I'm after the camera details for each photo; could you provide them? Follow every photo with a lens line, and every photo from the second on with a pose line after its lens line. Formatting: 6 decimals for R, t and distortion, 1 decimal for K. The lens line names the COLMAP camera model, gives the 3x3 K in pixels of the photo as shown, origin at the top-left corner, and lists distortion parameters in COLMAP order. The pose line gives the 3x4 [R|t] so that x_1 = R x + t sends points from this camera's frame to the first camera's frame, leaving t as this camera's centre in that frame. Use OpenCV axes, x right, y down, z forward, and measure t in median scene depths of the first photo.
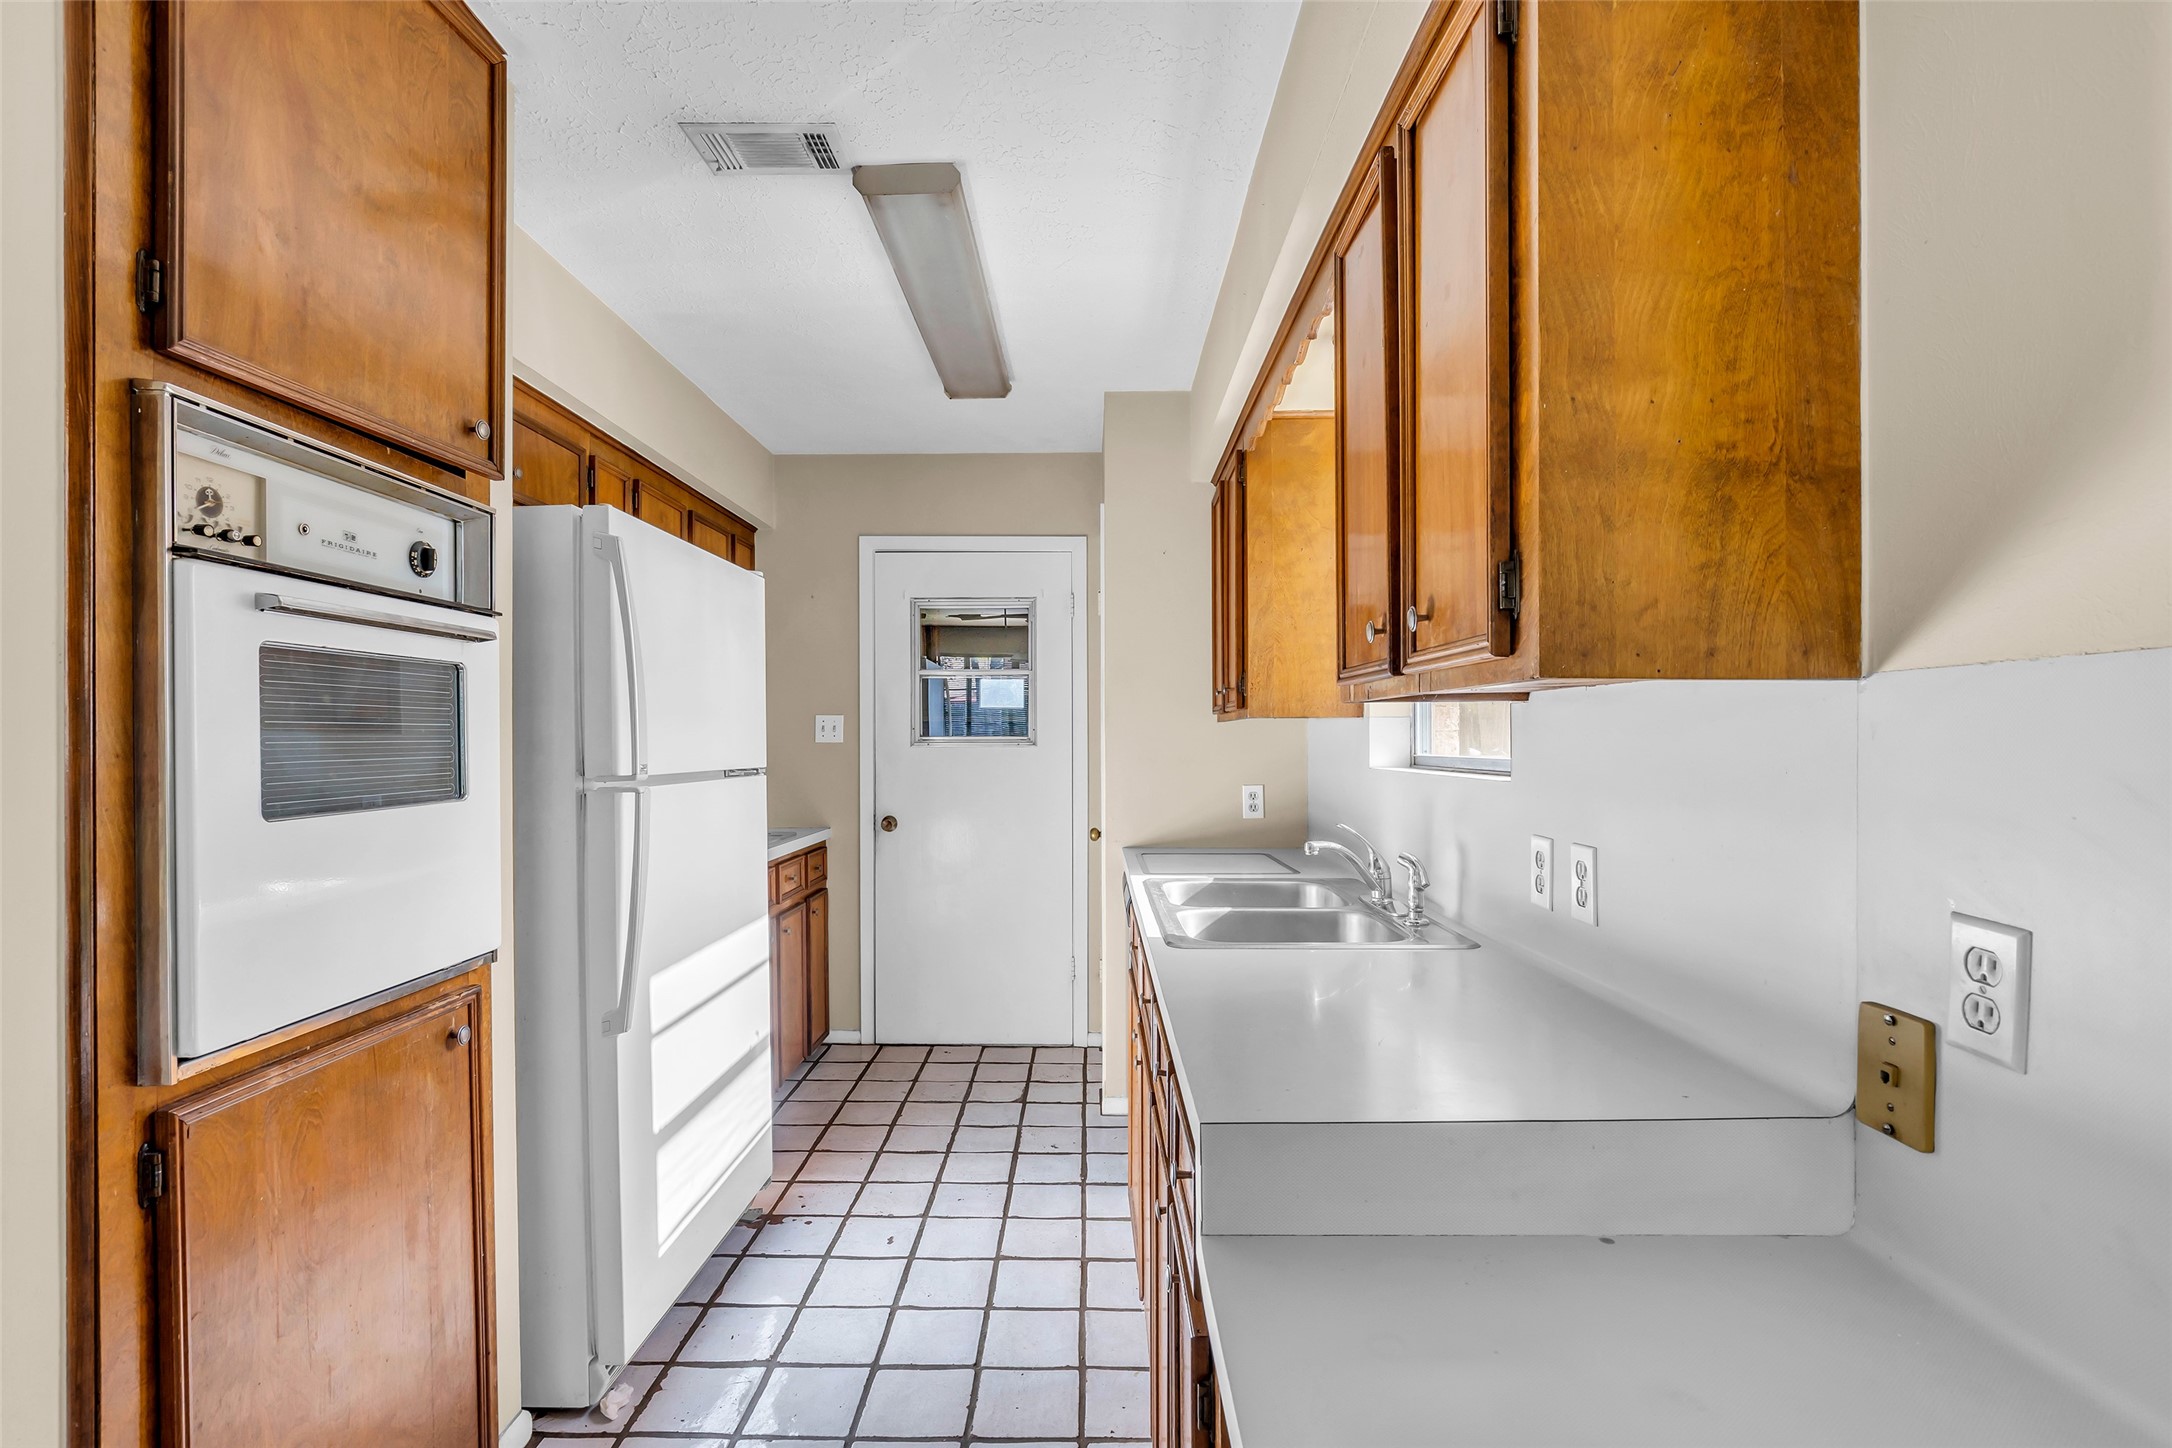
lens RADIAL K [[995.8, 0, 1077.7], [0, 995.8, 738.7], [0, 0, 1]] dist [-0.018652, 0.004329]
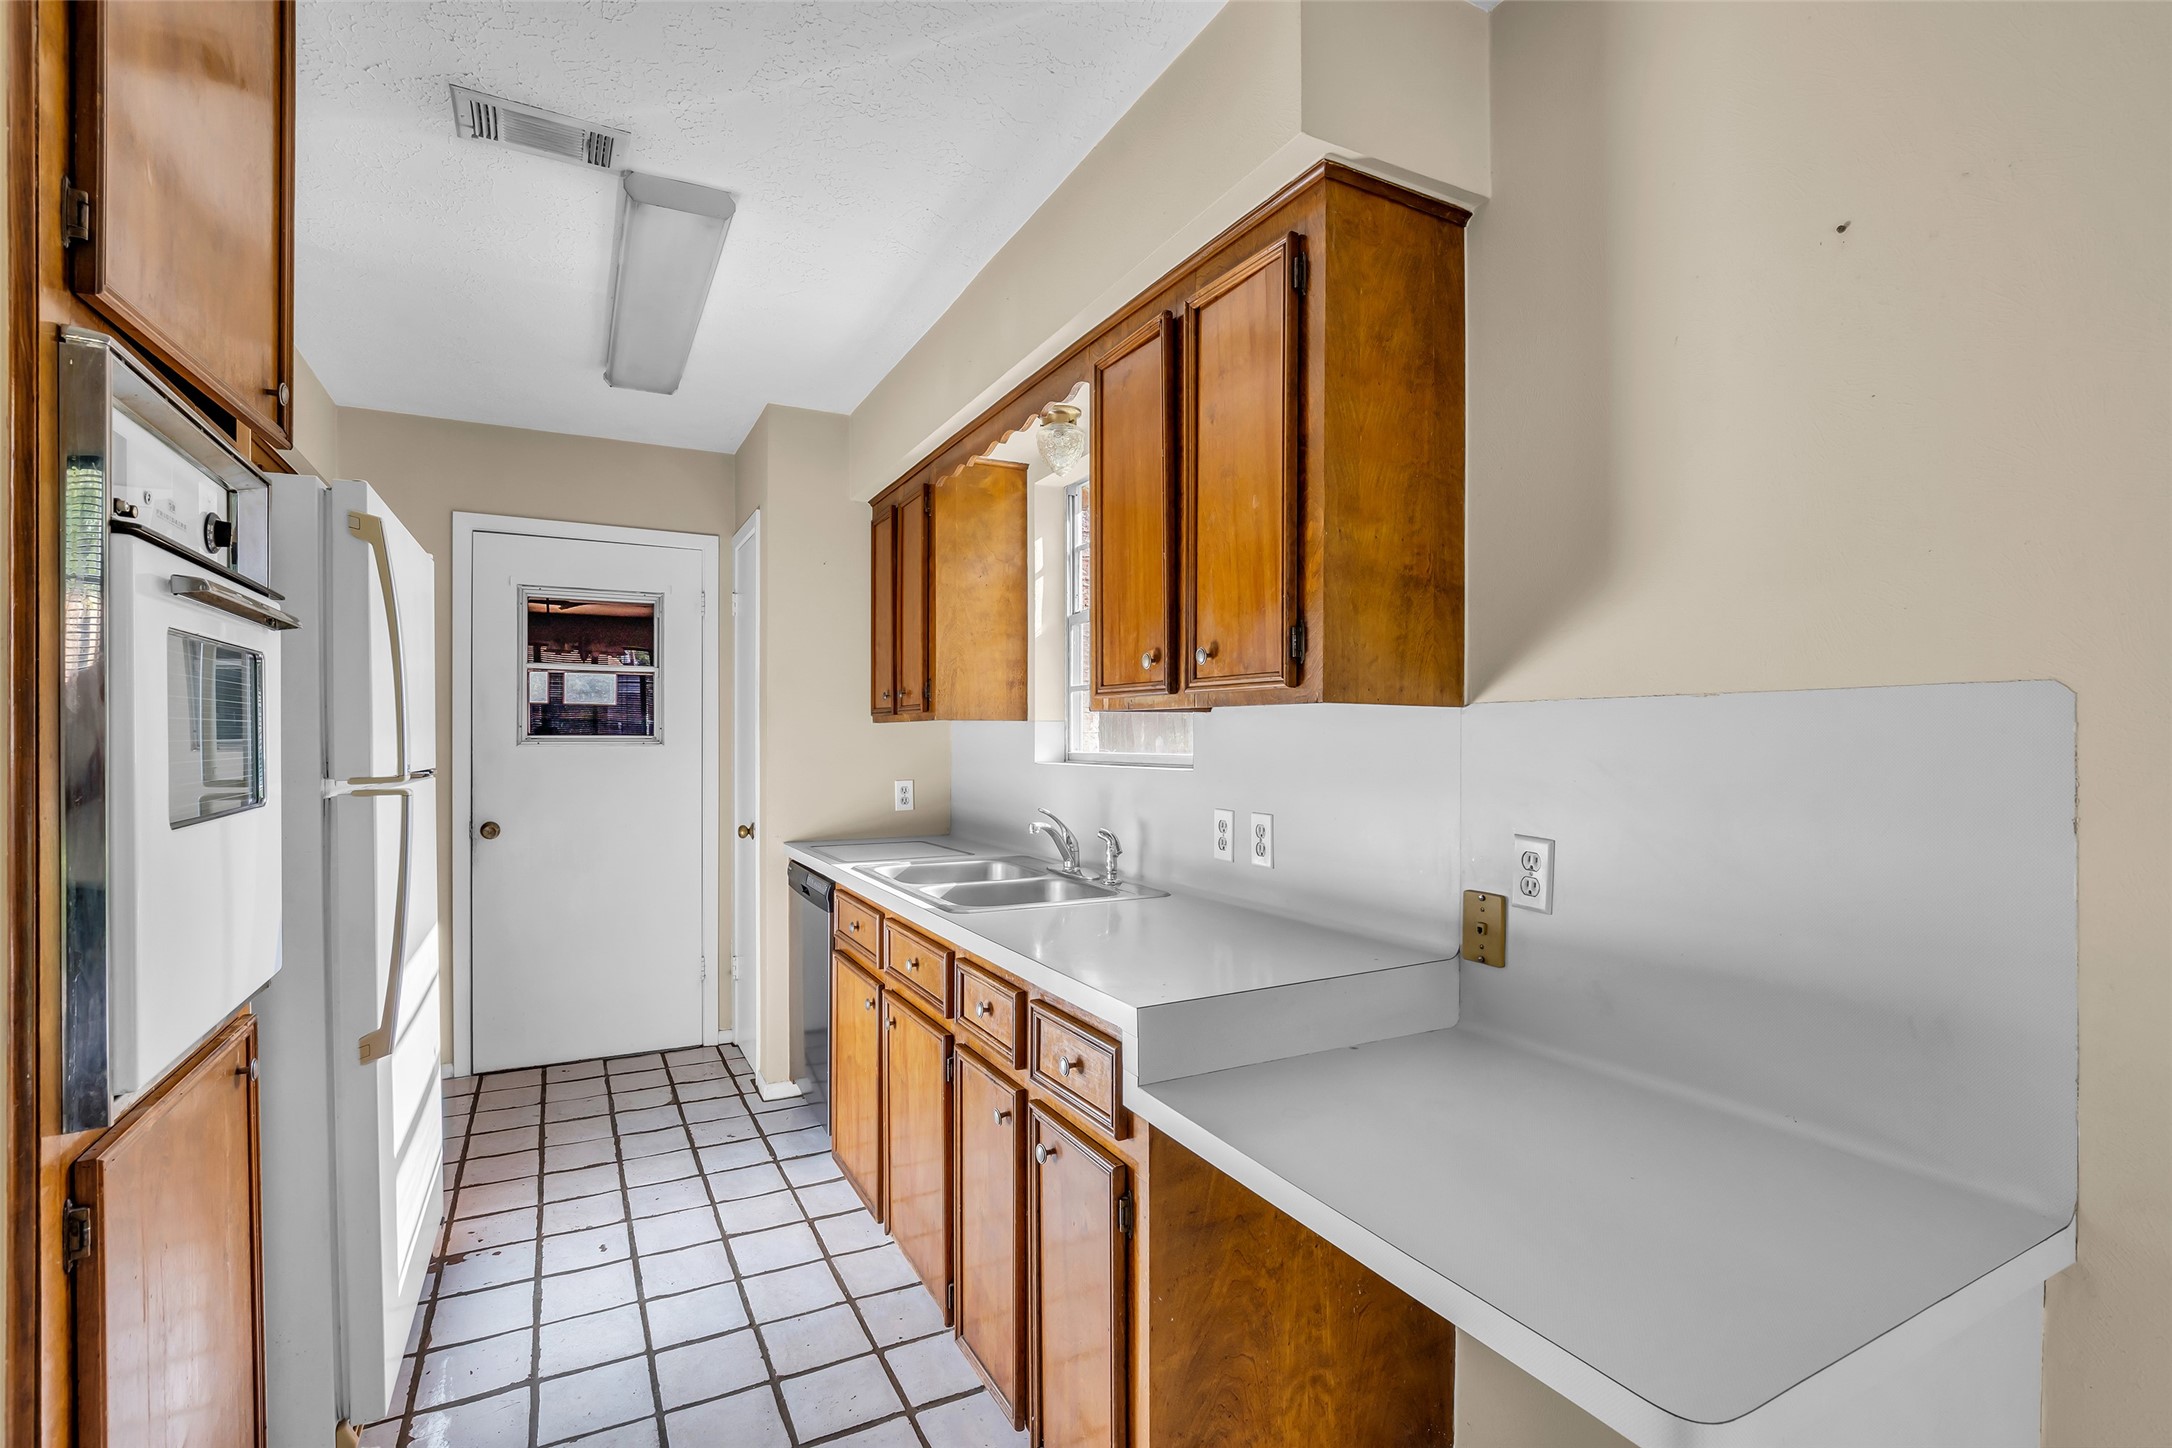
lens RADIAL K [[989.2, 0, 1078.1], [0, 989.2, 737.5], [0, 0, 1]] dist [-0.013892, 0.000568]
pose [[0.878680, 0.003409, 0.477400, -0.441381], [-0.003203, 0.999994, -0.001246, -0.000696], [-0.477401, -0.000434, 0.878685, -0.147247]]
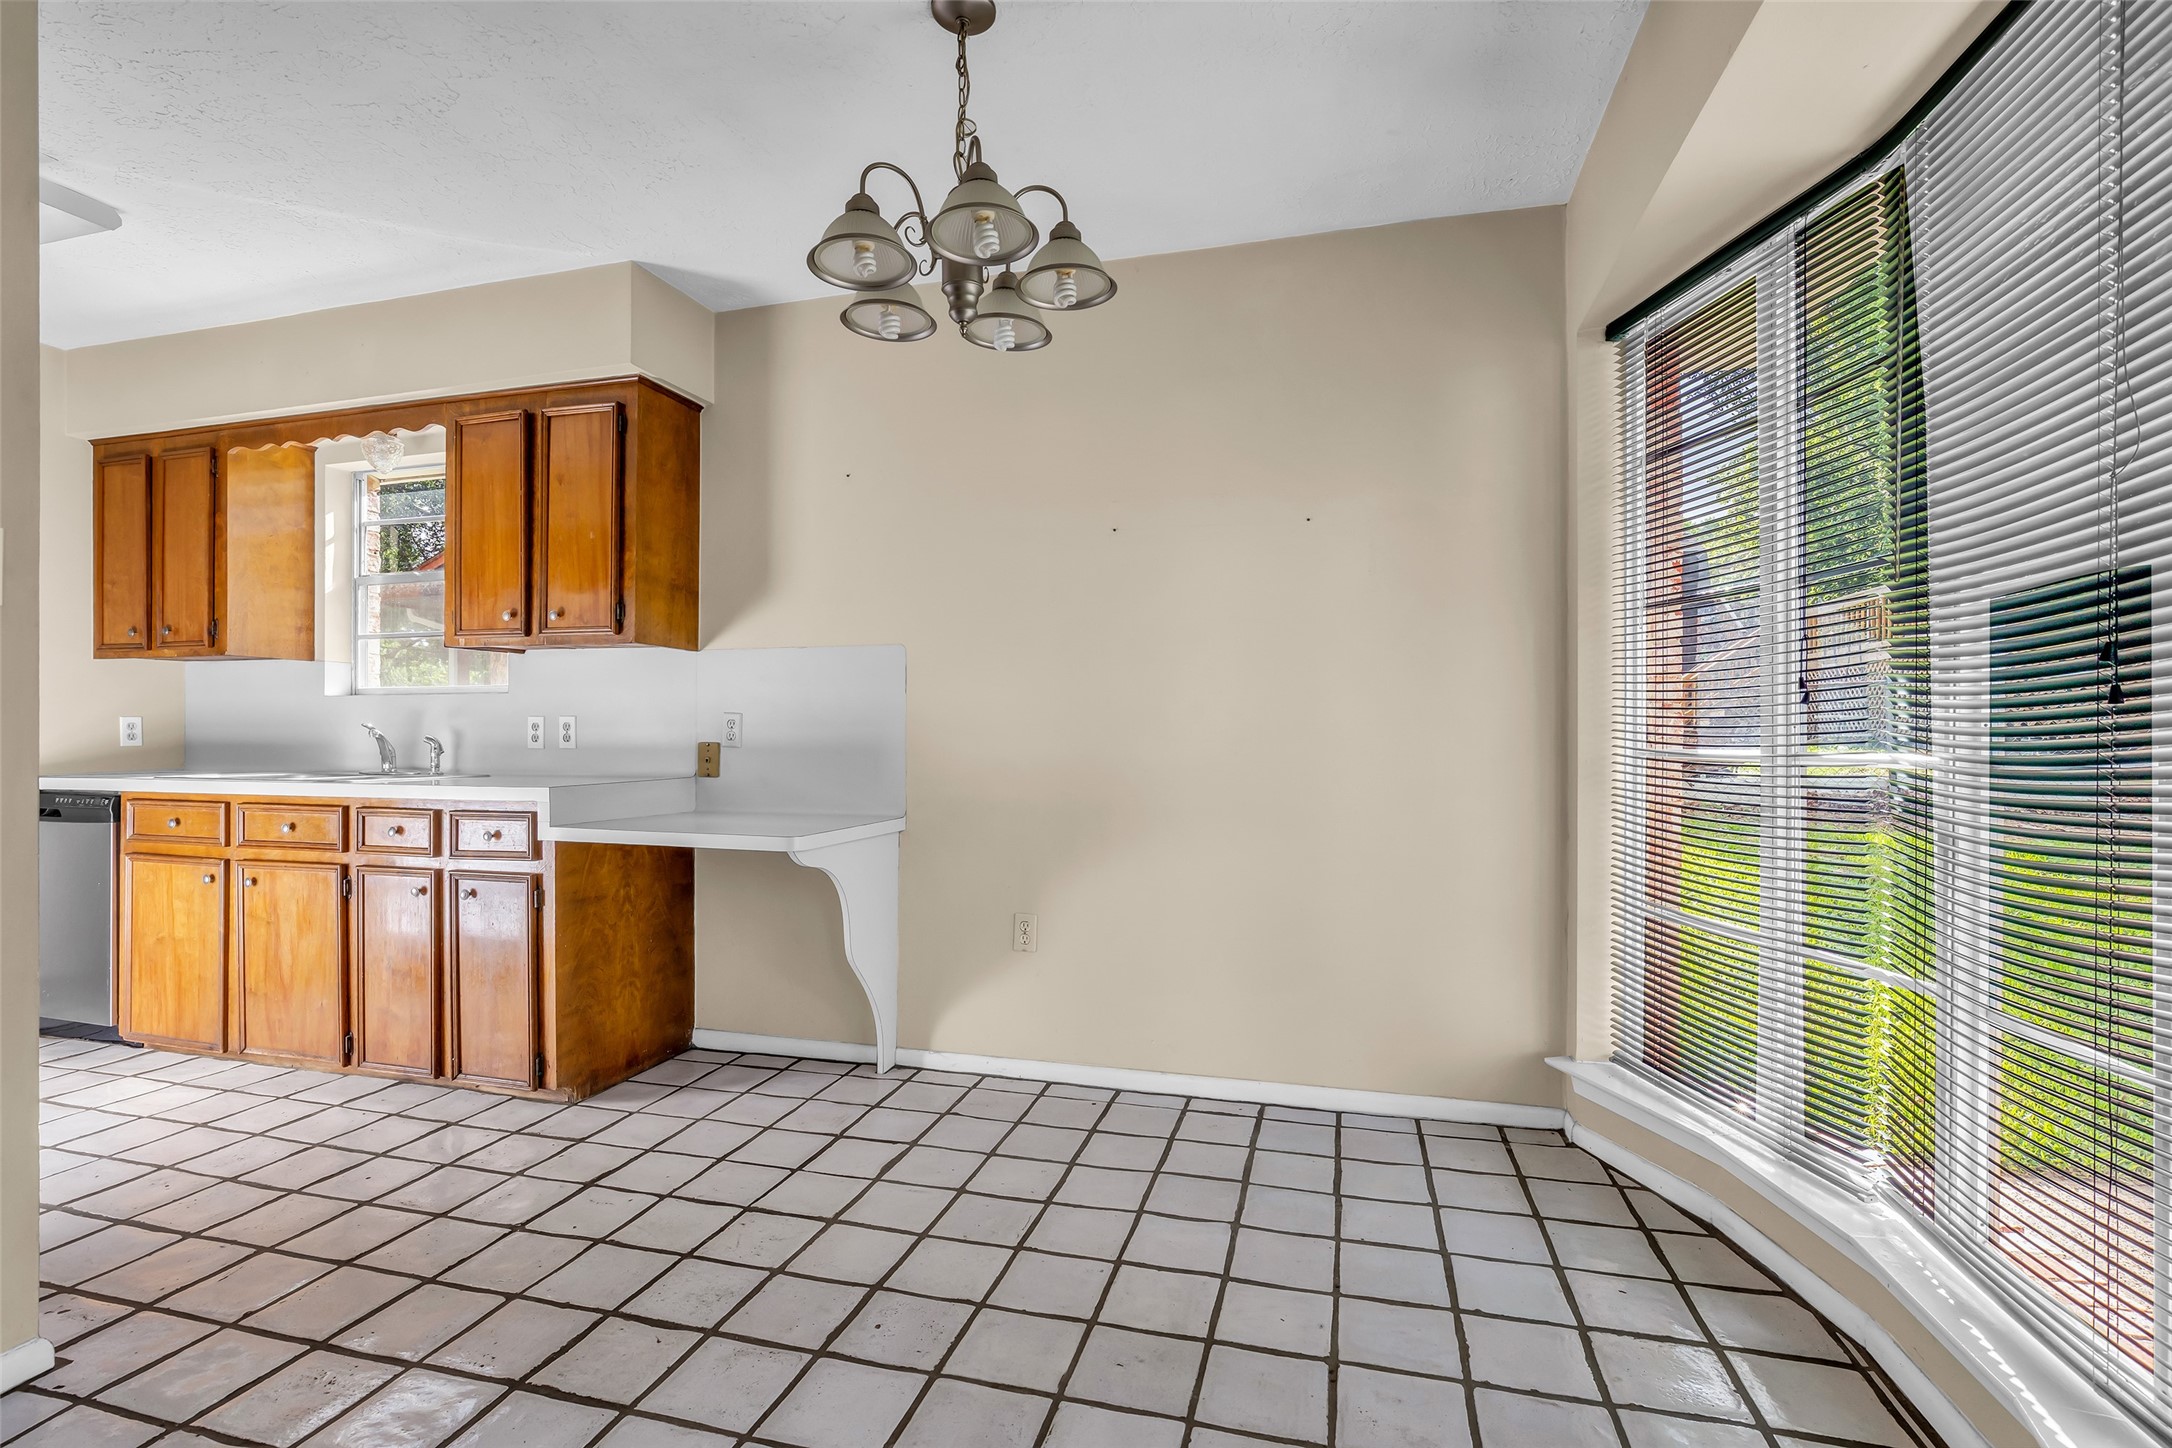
lens RADIAL K [[995.8, 0, 1077.7], [0, 995.8, 738.7], [0, 0, 1]] dist [-0.018652, 0.004329]
pose [[0.255186, 0.001160, 0.966891, -1.567977], [-0.002793, 0.999996, -0.000463, 0.170859], [-0.966888, -0.002582, 0.255188, -0.834917]]
